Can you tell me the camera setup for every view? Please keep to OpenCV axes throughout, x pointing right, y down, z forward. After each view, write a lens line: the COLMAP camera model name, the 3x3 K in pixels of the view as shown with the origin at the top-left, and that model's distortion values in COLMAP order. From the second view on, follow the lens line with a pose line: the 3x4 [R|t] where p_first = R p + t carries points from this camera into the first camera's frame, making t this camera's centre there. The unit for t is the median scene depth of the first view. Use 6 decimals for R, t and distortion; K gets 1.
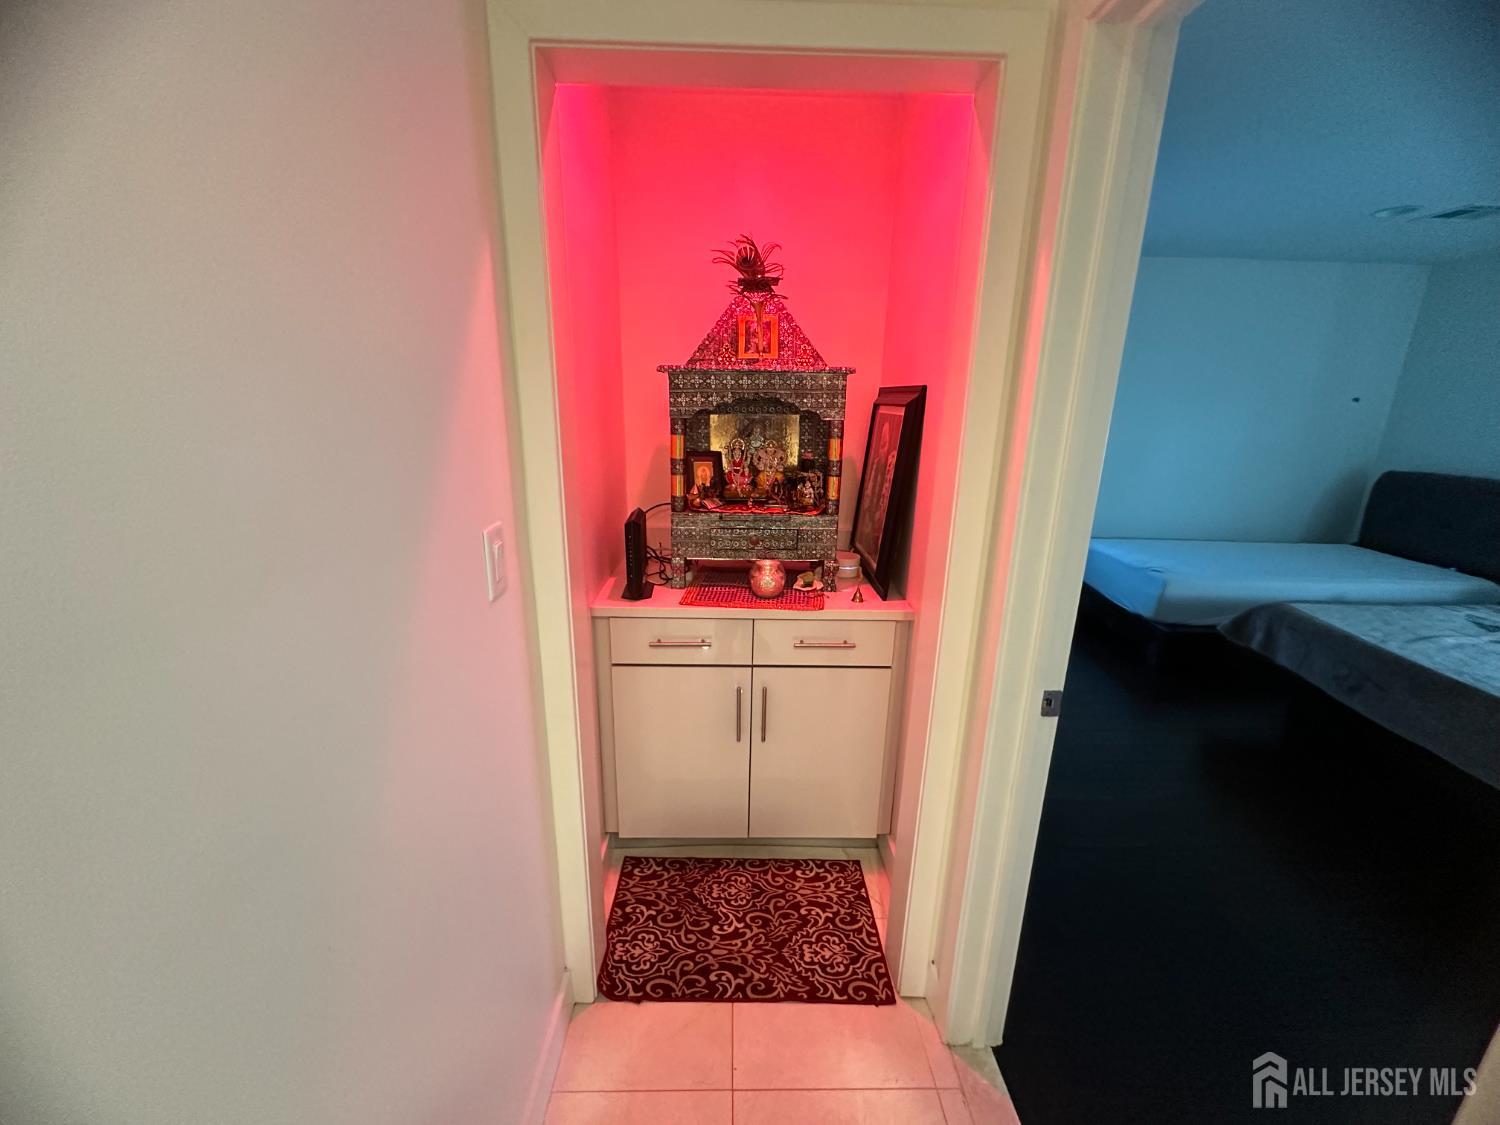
lens RADIAL K [[600.3, 0, 742.9], [0, 600.3, 561.1], [0, 0, 1]] dist [-0.007022, 0.000733]
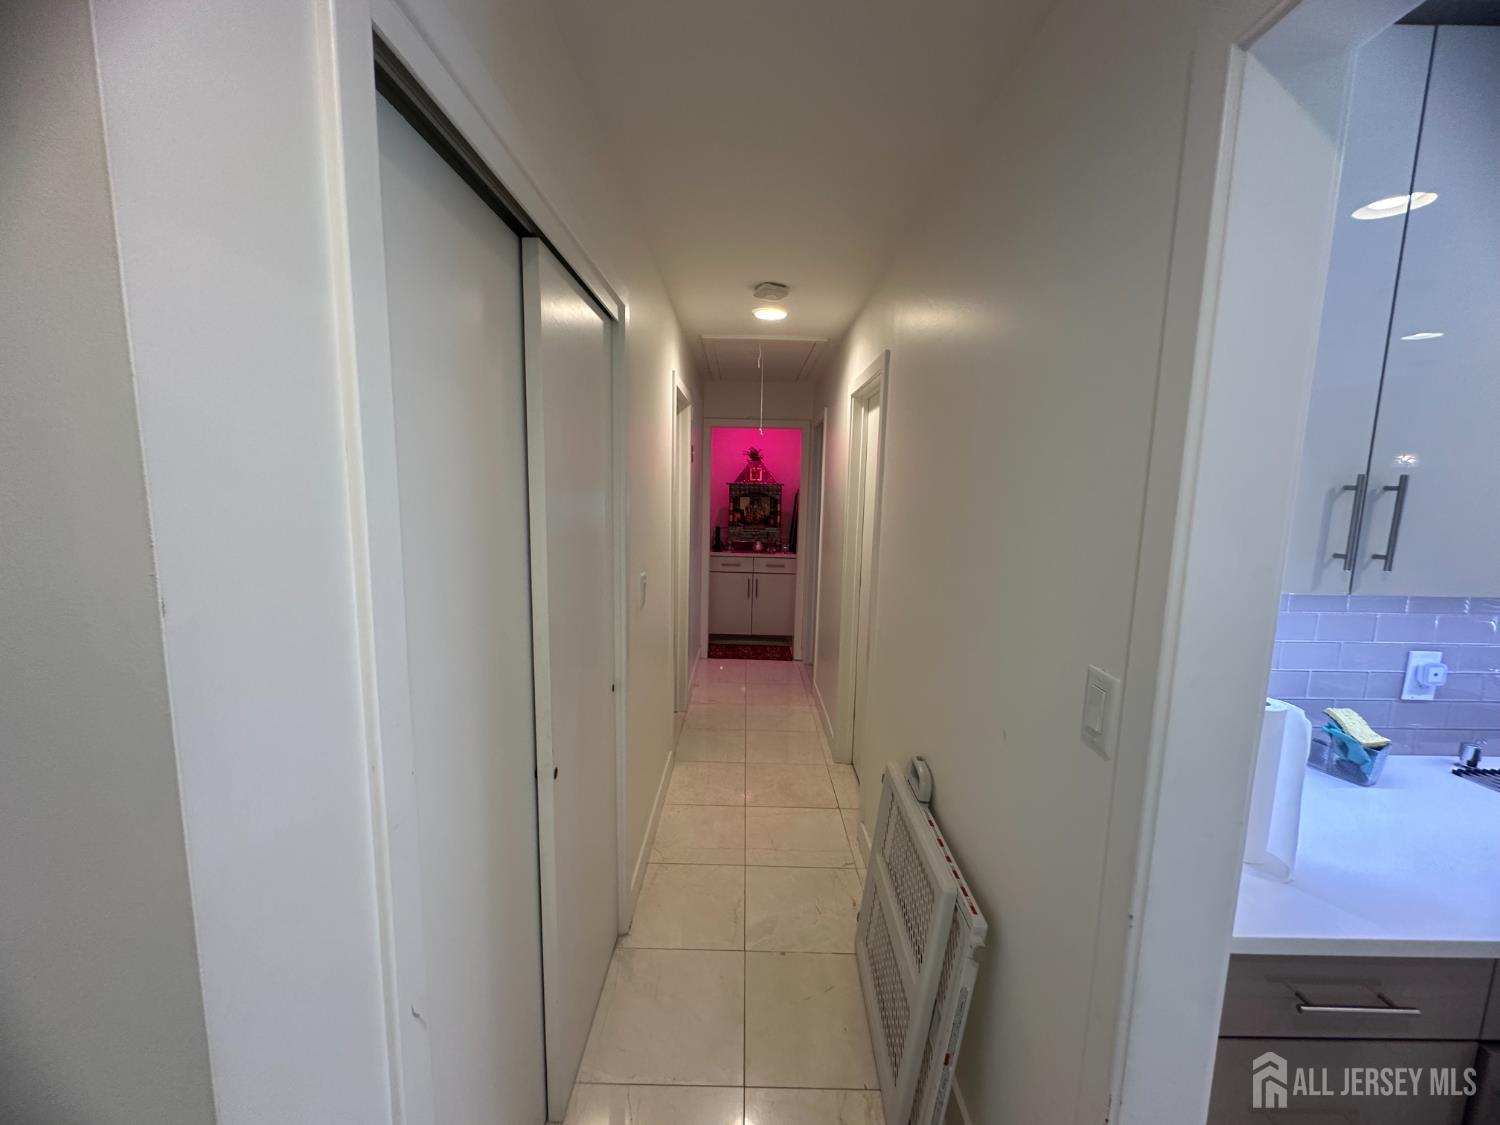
lens RADIAL K [[600.3, 0, 755.0], [0, 600.3, 563.6], [0, 0, 1]] dist [-0.007022, 0.000733]
pose [[0.999919, 0.007783, -0.010100, 0.057457], [-0.009105, 0.990361, -0.138214, 0.558623], [0.008927, 0.138295, 0.990351, -2.159048]]
